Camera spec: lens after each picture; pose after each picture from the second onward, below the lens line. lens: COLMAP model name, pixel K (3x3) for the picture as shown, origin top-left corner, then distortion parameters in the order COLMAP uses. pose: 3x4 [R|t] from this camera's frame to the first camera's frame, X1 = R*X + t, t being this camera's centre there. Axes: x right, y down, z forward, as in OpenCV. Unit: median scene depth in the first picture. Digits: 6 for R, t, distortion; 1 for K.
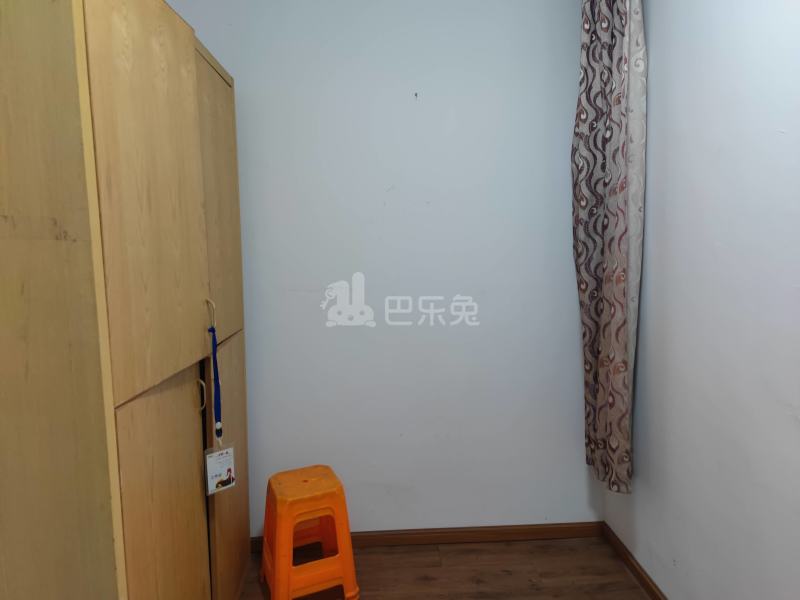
lens RADIAL K [[539.6, 0, 397.9], [0, 539.6, 296.5], [0, 0, 1]] dist [0.082142, -0.063512]
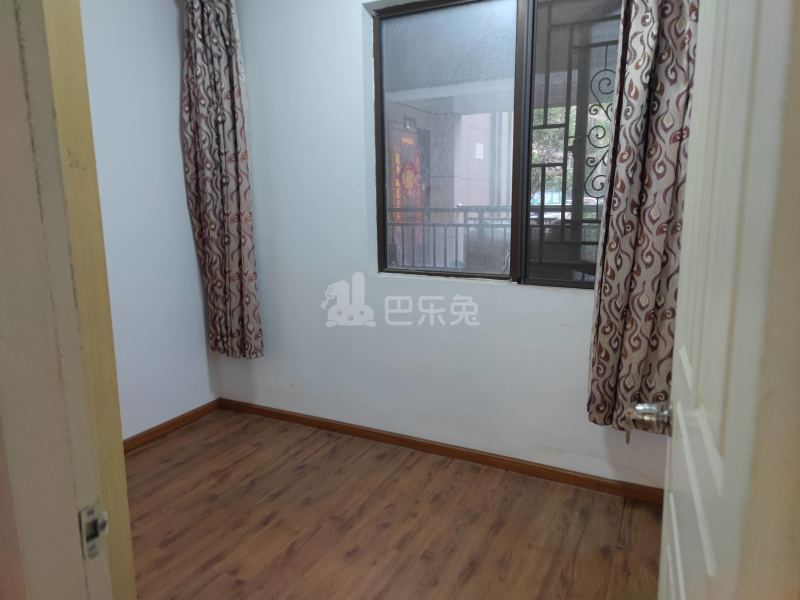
lens RADIAL K [[539.6, 0, 402.4], [0, 539.6, 302.2], [0, 0, 1]] dist [0.082142, -0.063512]
pose [[0.483314, -0.139435, 0.864272, -0.695249], [0.083358, 0.990079, 0.113116, 0.059326], [-0.871470, 0.017374, 0.490142, -0.116471]]
